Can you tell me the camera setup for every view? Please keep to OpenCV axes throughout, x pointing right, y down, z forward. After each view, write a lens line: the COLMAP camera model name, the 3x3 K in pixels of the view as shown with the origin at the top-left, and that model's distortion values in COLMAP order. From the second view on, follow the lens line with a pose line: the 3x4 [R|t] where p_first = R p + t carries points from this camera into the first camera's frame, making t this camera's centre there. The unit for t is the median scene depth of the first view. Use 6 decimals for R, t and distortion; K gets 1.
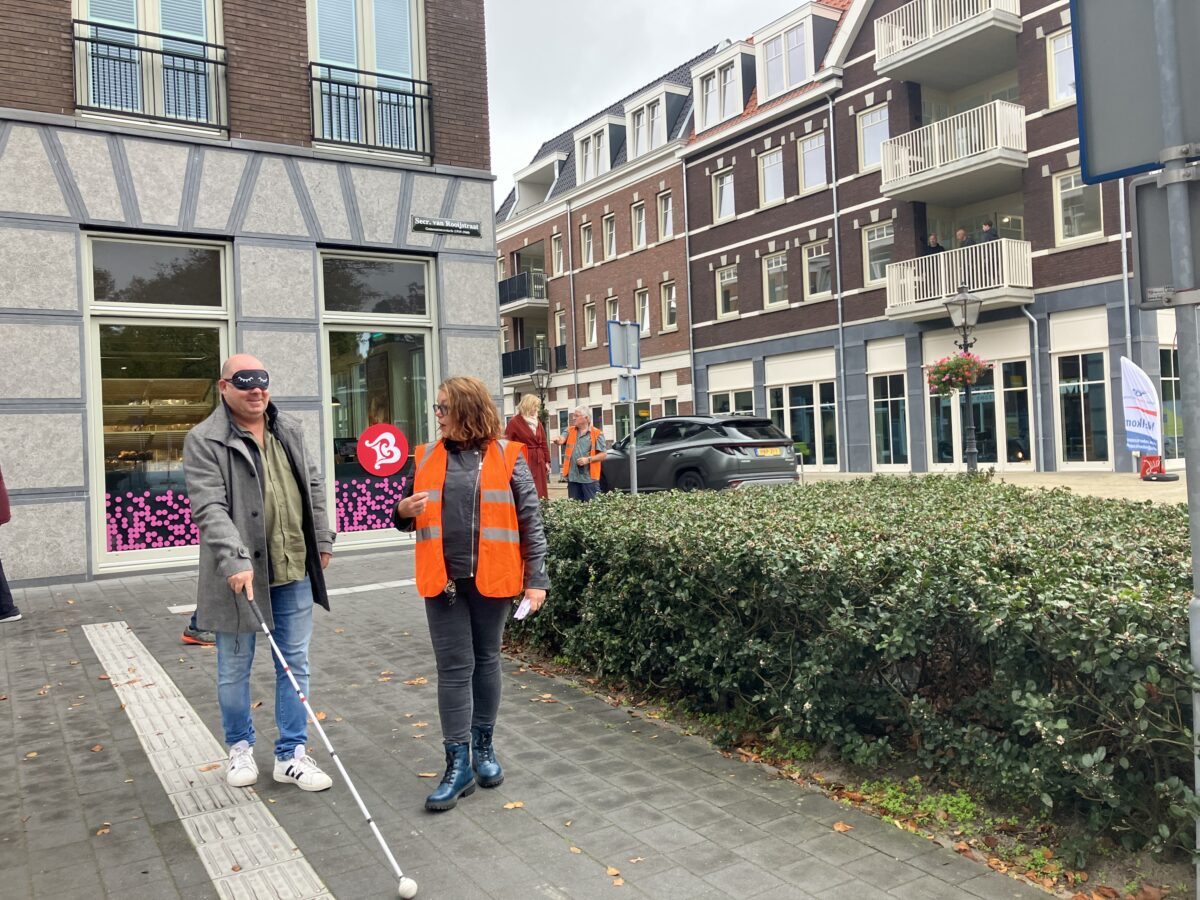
lens RADIAL K [[963.5, 0, 600.0], [0, 963.5, 450.0], [0, 0, 1]] dist [-0.007777, -0.006920]
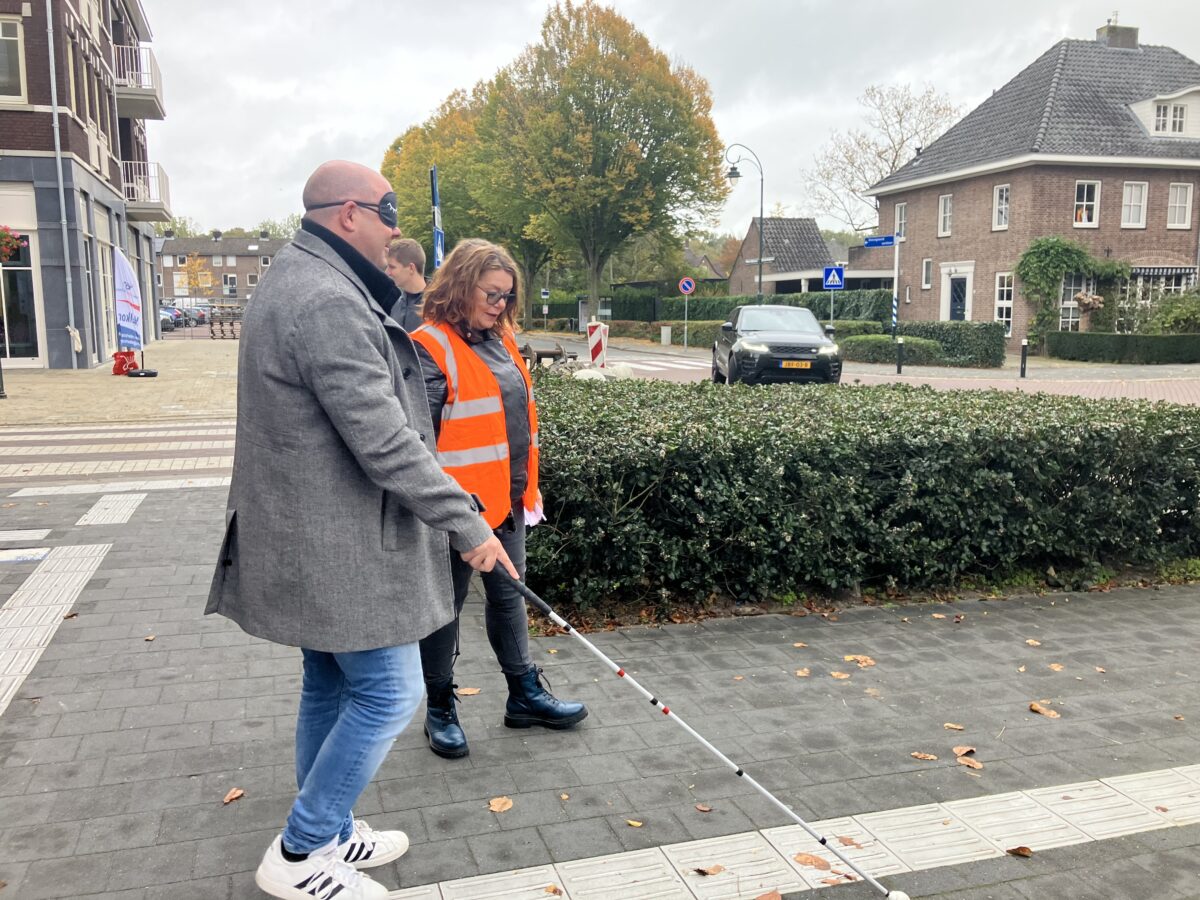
lens RADIAL K [[963.5, 0, 600.0], [0, 963.5, 450.0], [0, 0, 1]] dist [-0.007777, -0.006920]
pose [[0.254584, -0.090678, 0.962790, -0.258427], [-0.008980, 0.995329, 0.096117, 0.007734], [-0.967009, -0.033116, 0.252581, 0.291768]]
